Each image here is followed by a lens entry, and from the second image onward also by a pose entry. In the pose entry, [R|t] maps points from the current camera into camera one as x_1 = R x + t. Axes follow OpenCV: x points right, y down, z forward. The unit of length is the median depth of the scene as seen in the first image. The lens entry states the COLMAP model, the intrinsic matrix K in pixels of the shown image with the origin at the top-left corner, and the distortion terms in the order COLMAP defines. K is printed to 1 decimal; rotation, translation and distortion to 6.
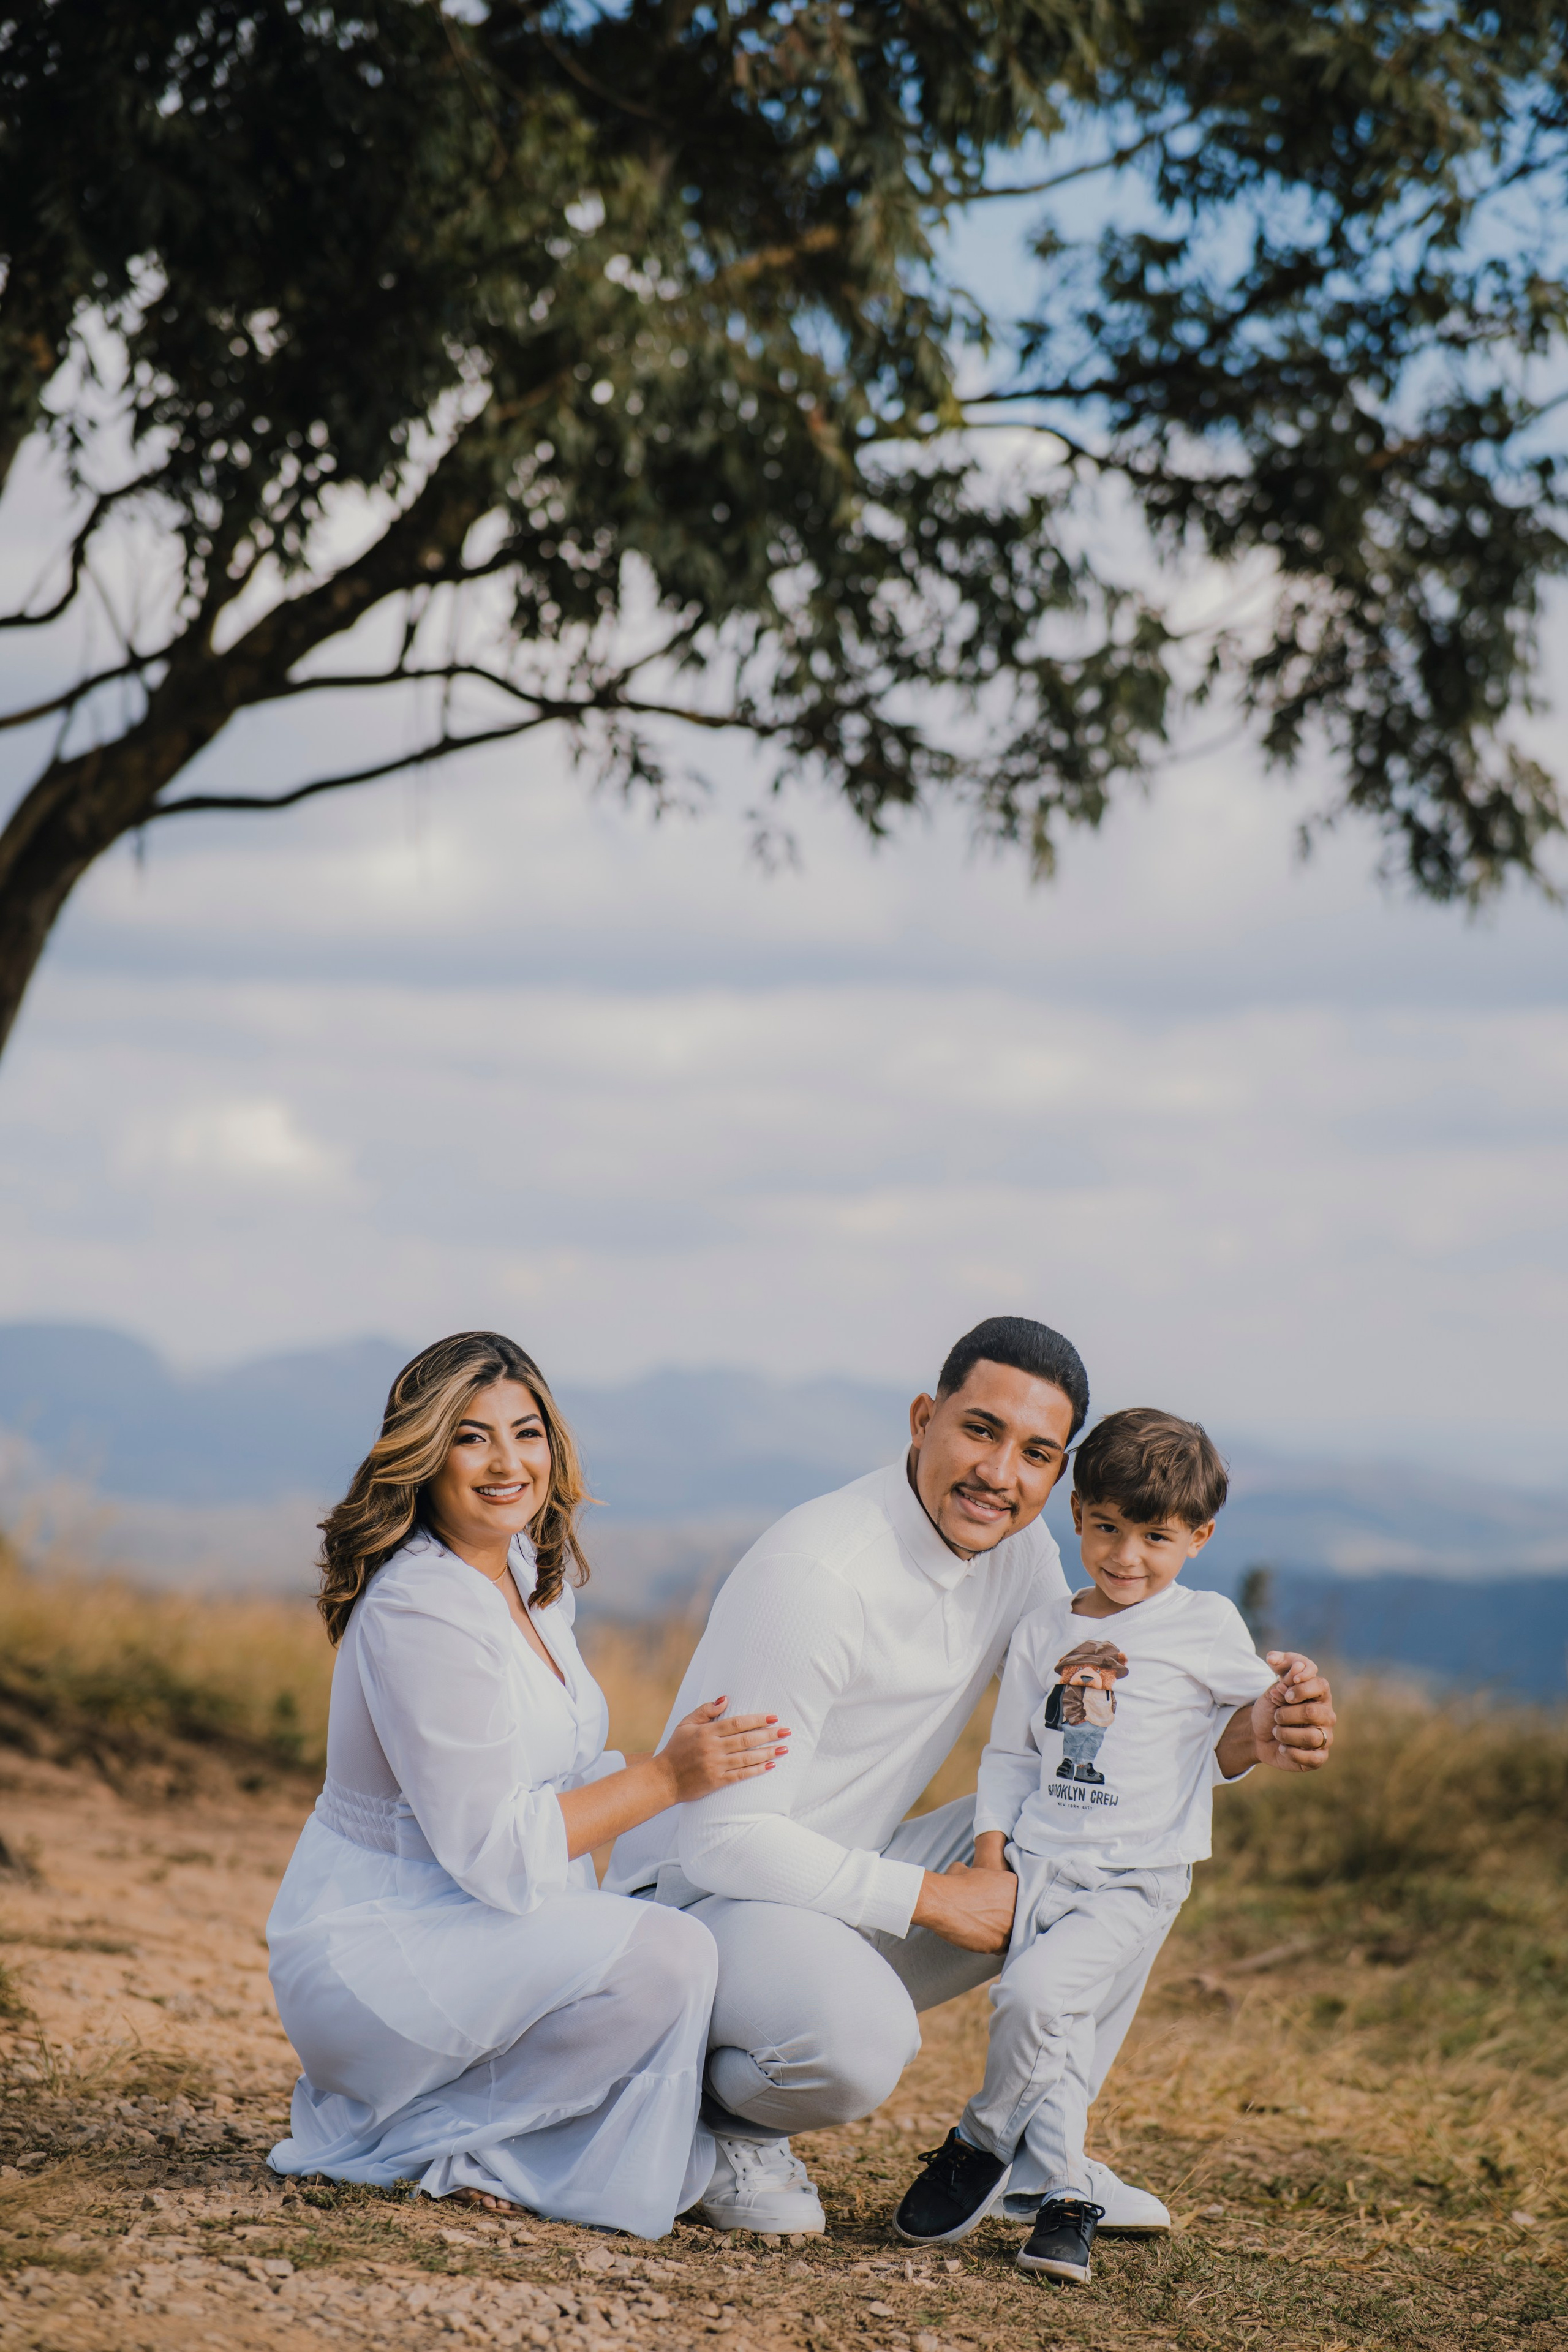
lens RADIAL K [[5632.7, 0, 777.8], [0, 5632.7, 1160.8], [0, 0, 1]] dist [0.335286, 0.000000]
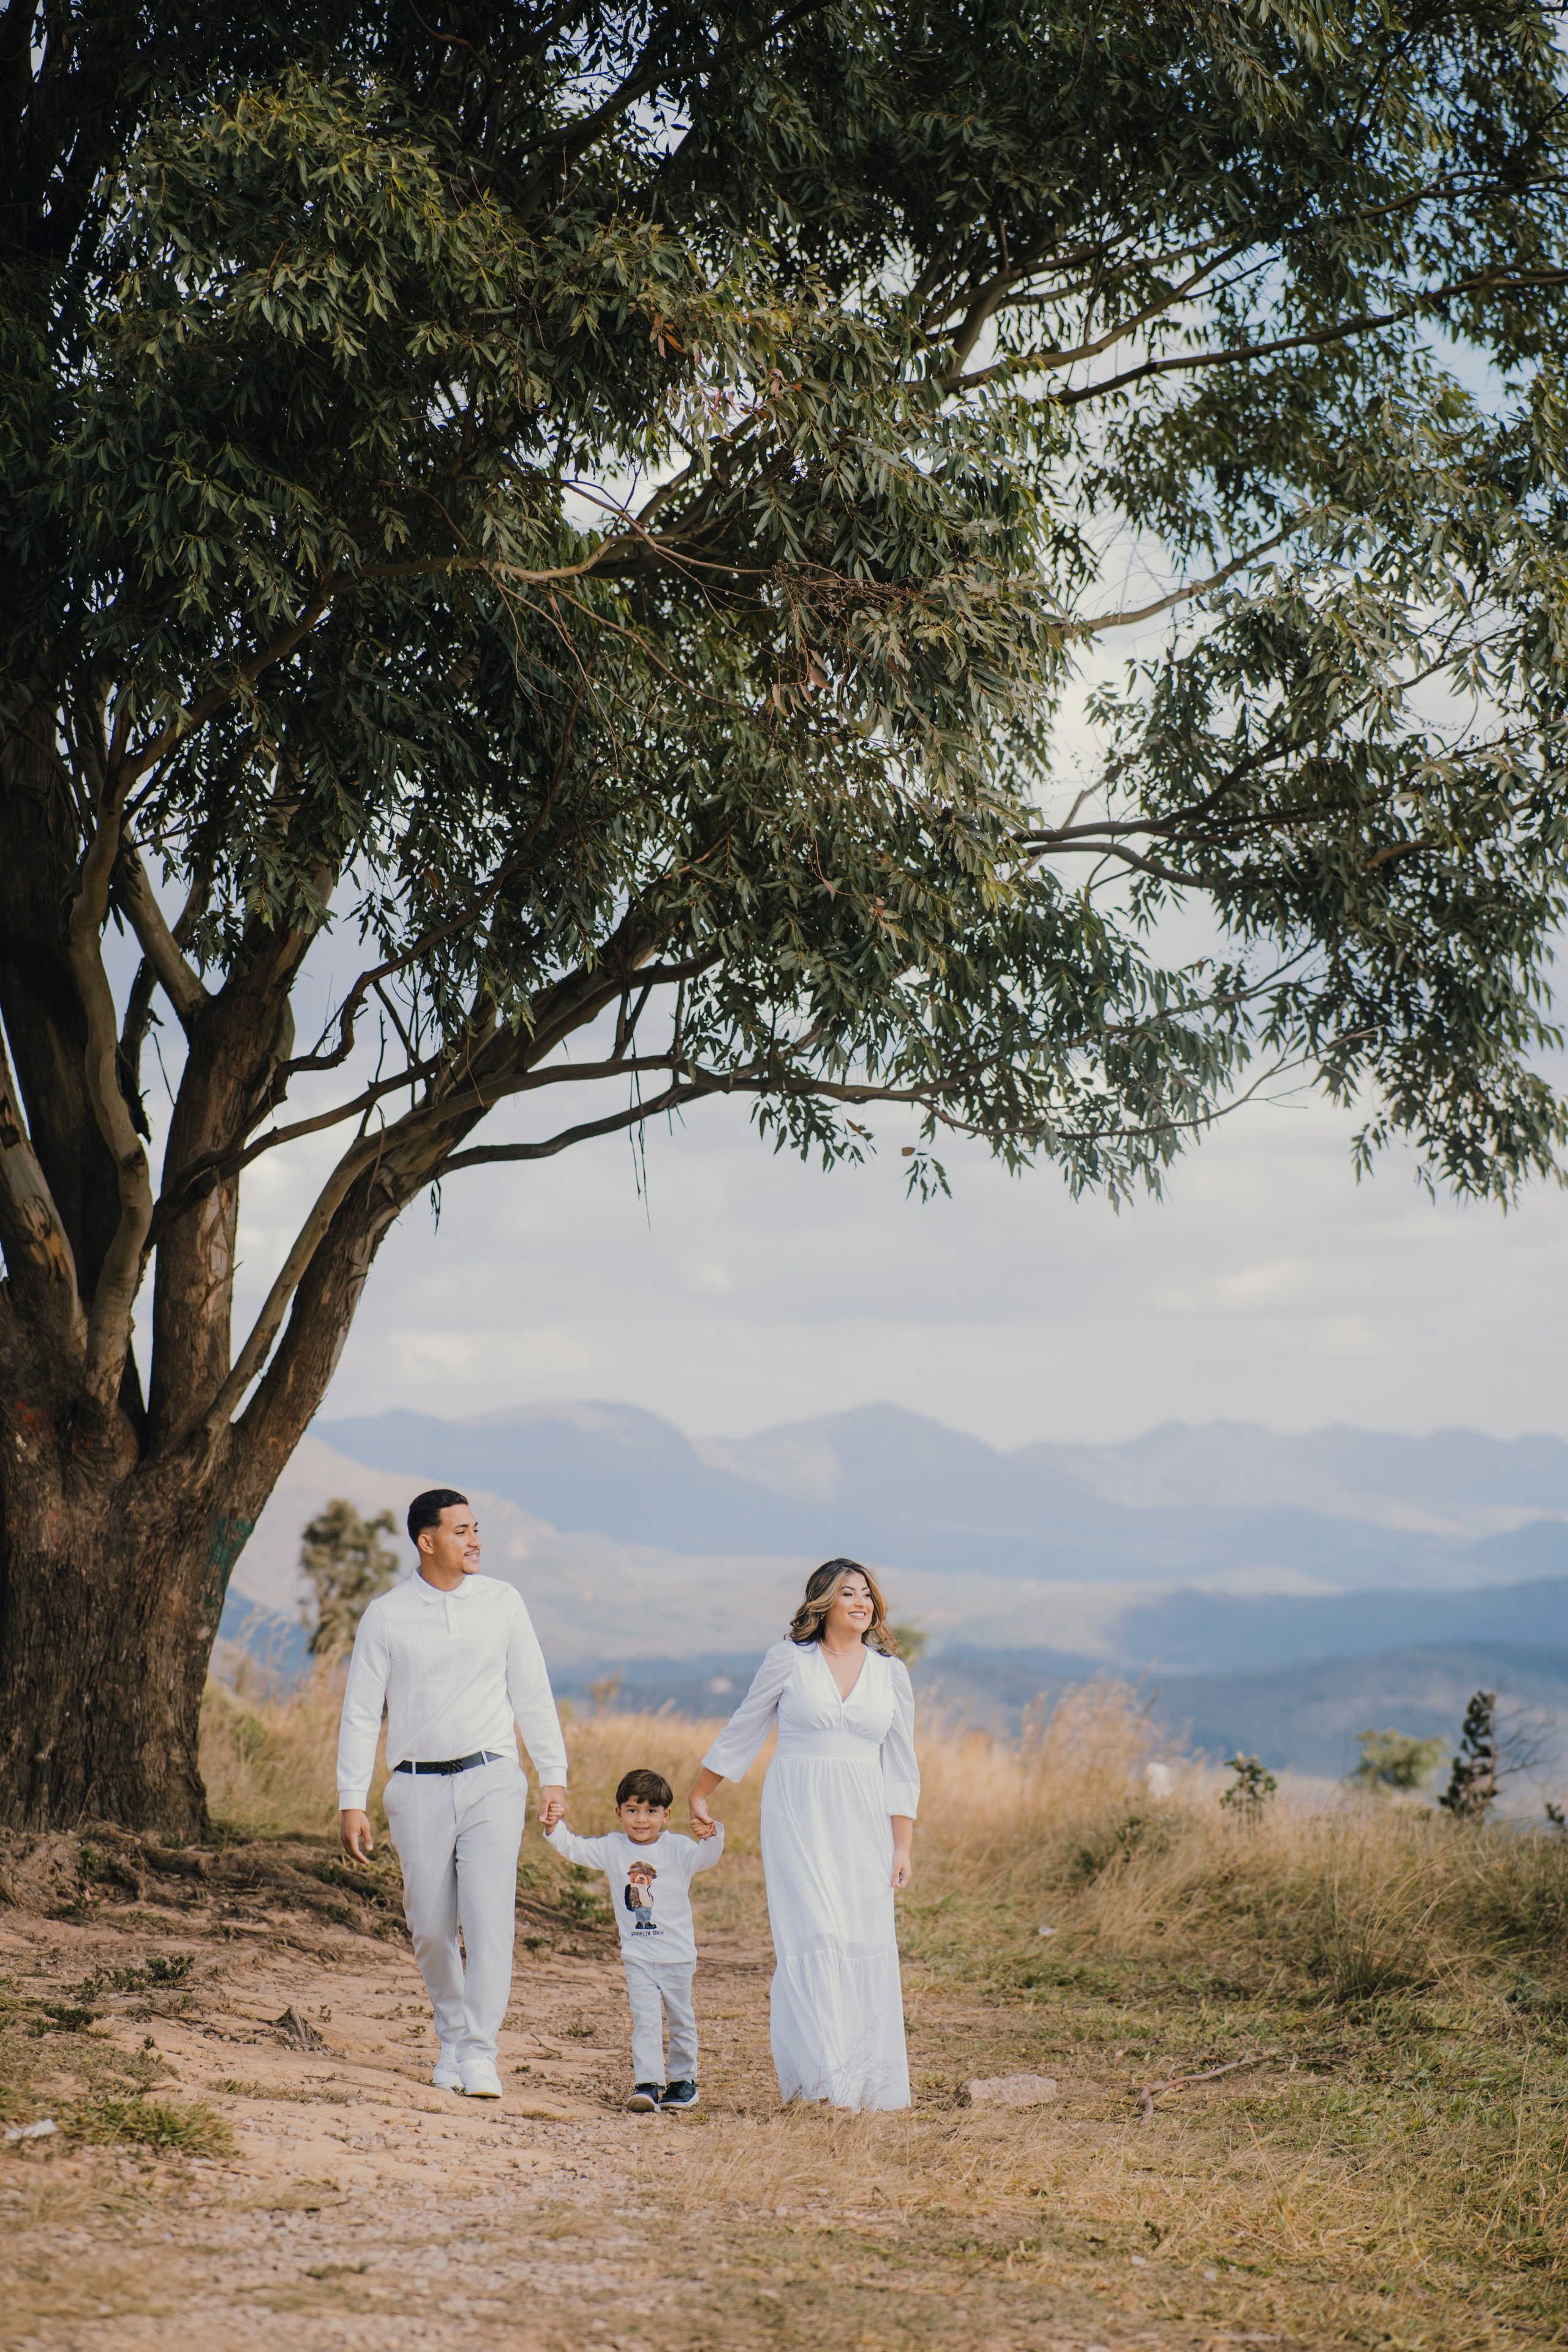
lens RADIAL K [[5632.7, 0, 777.6], [0, 5632.7, 1182.8], [0, 0, 1]] dist [0.335286, 0.000000]
pose [[0.994903, -0.044601, -0.090436, 0.087173], [0.044041, 0.998996, -0.008175, -0.049793], [0.090710, 0.004150, 0.995869, -0.277307]]
